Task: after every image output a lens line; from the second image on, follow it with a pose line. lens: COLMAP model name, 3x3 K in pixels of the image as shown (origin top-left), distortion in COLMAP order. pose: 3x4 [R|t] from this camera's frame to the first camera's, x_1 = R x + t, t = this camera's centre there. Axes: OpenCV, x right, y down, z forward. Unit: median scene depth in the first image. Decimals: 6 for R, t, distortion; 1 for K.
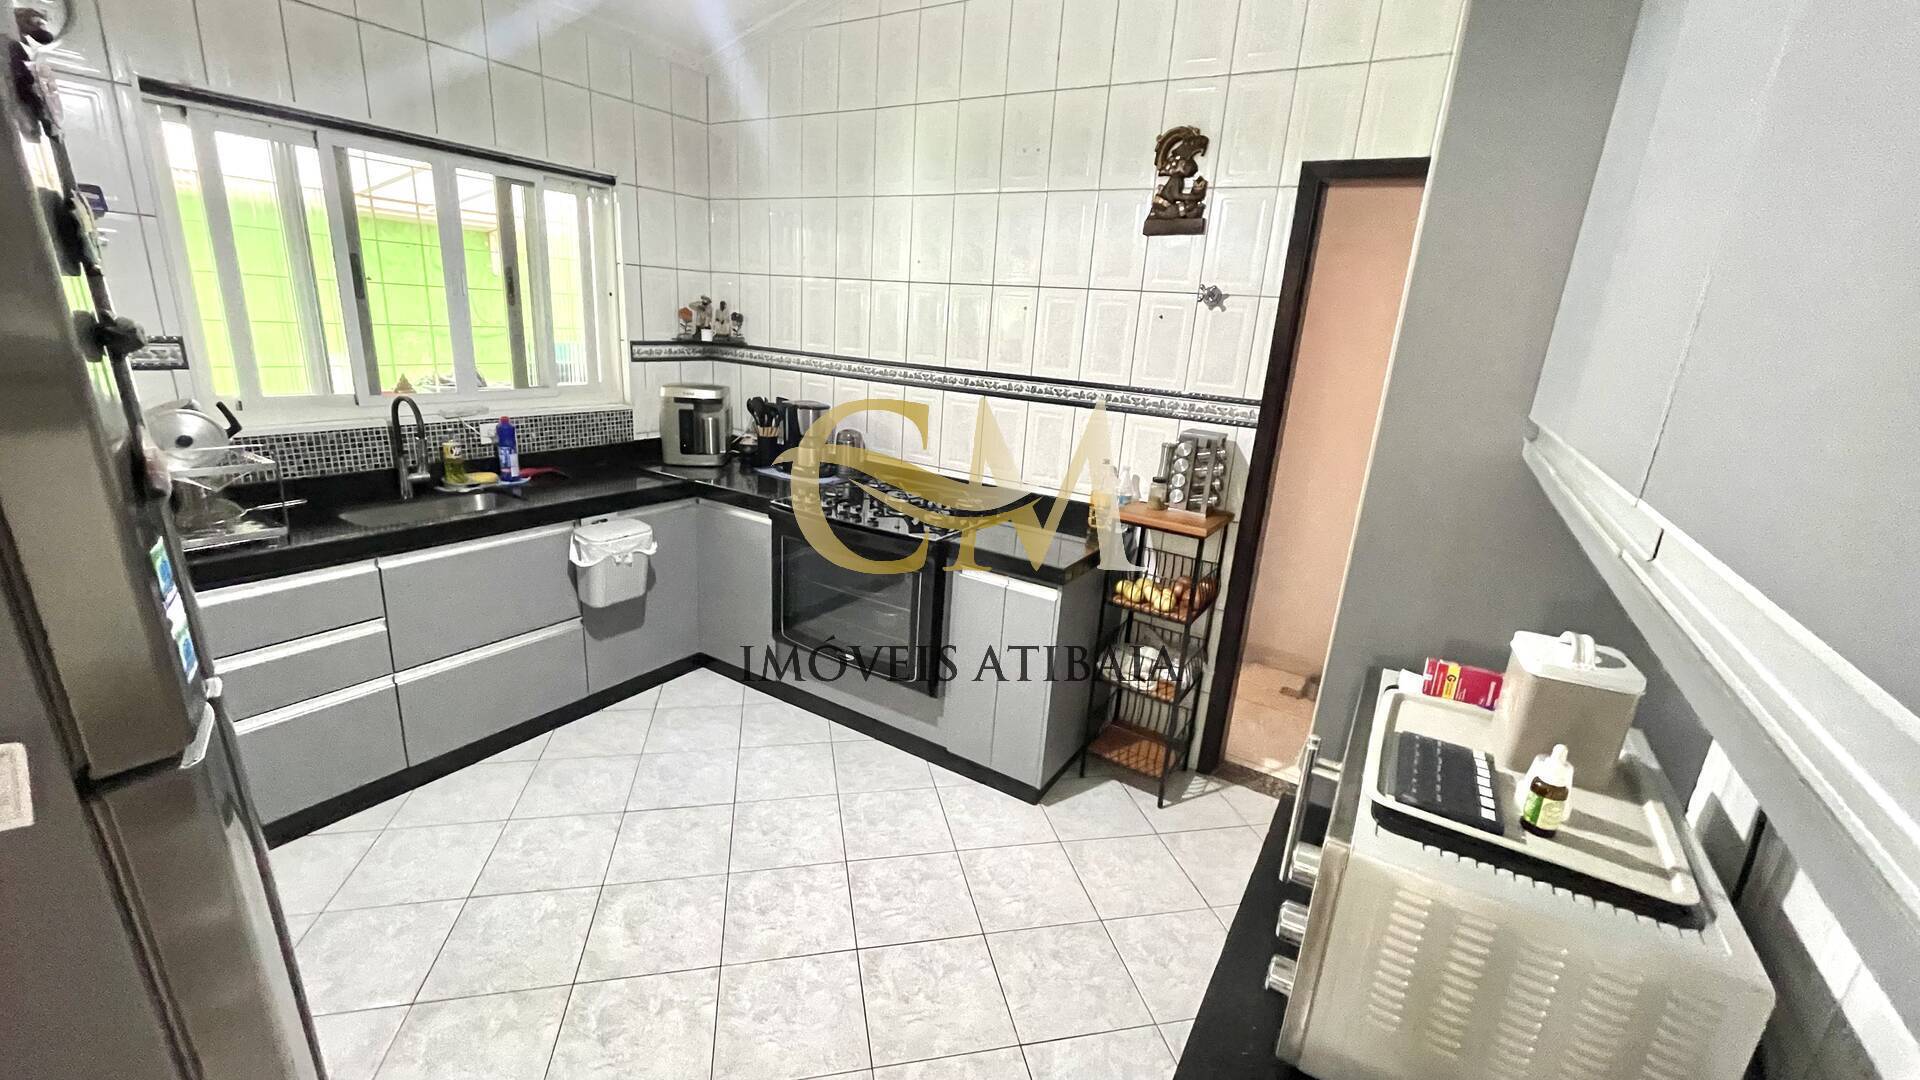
lens RADIAL K [[778.7, 0, 950.7], [0, 778.7, 541.3], [0, 0, 1]] dist [-0.005177, 0.002454]
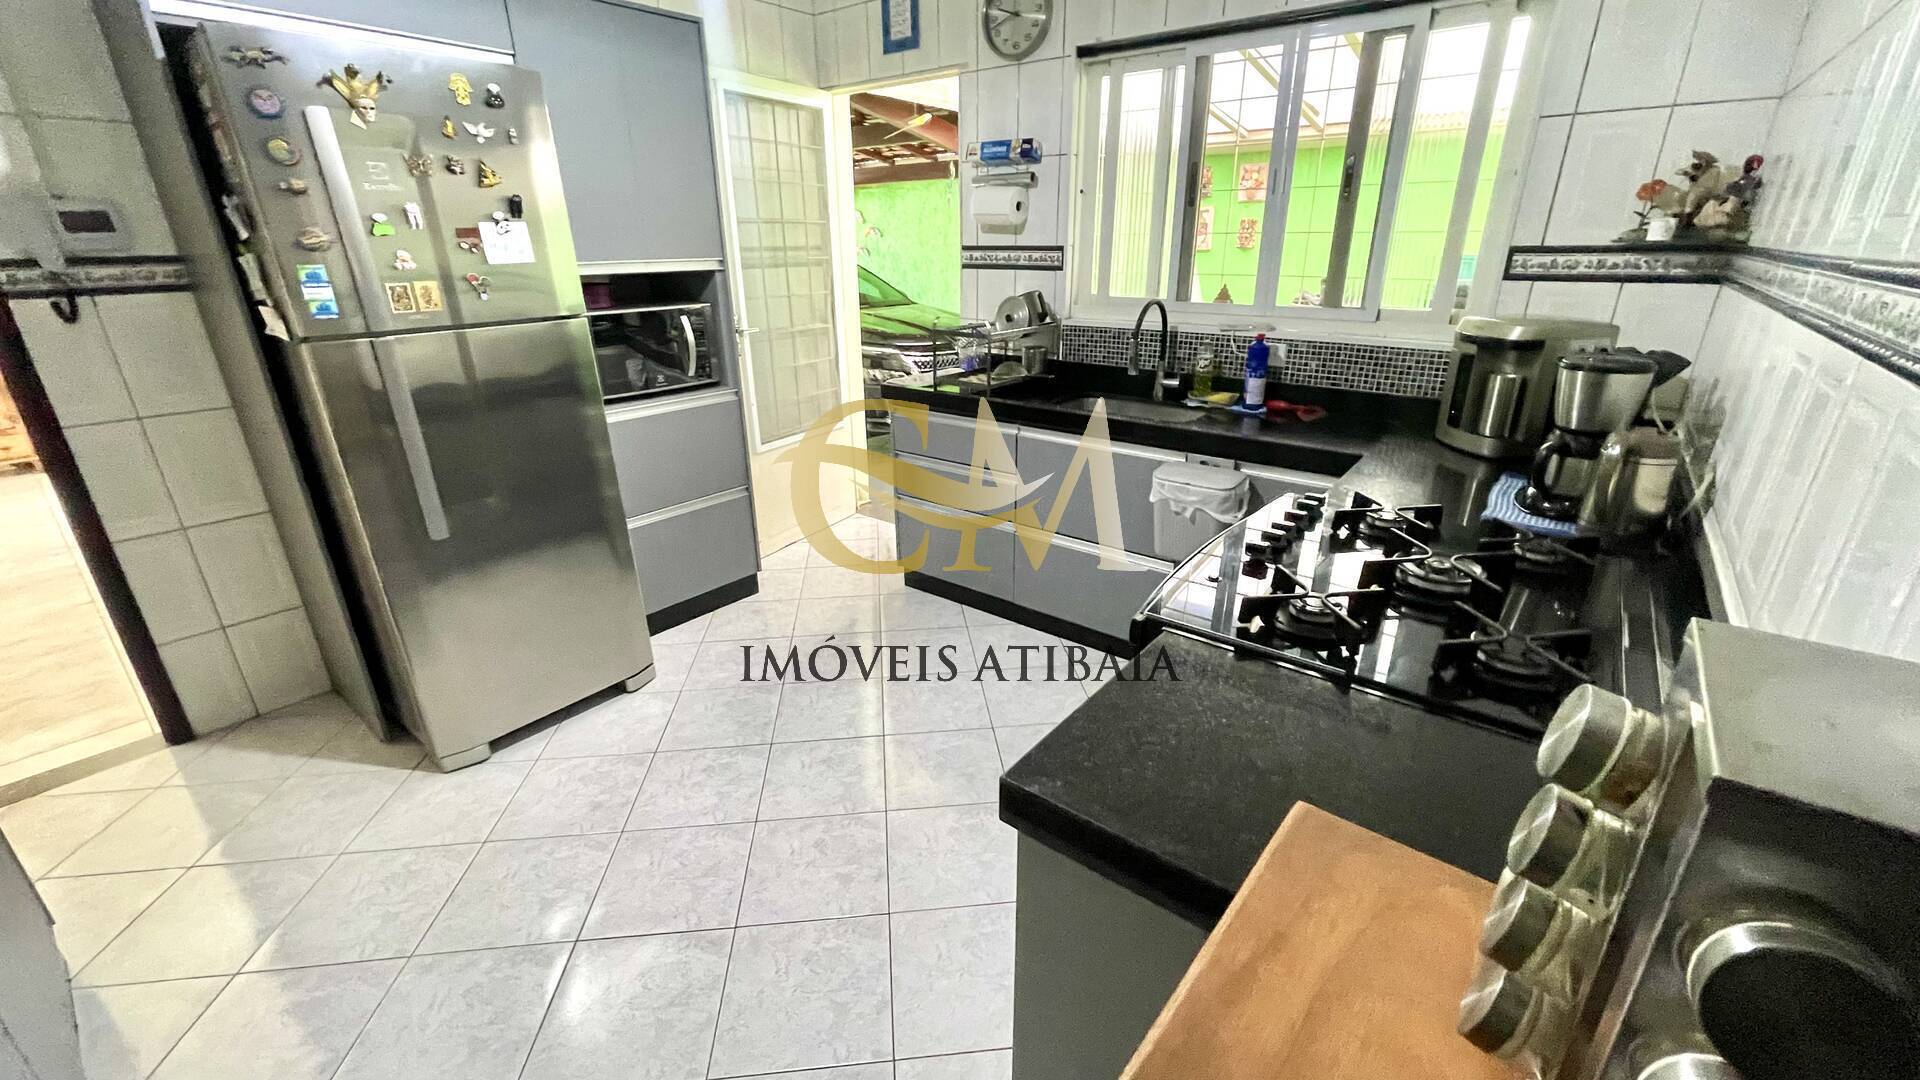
lens RADIAL K [[778.7, 0, 956.5], [0, 778.7, 539.4], [0, 0, 1]] dist [-0.005177, 0.002454]
pose [[-0.111164, 0.295892, -0.948731, 0.383169], [-0.279441, 0.906825, 0.315564, -0.140205], [0.953706, 0.300193, -0.018122, 0.803014]]
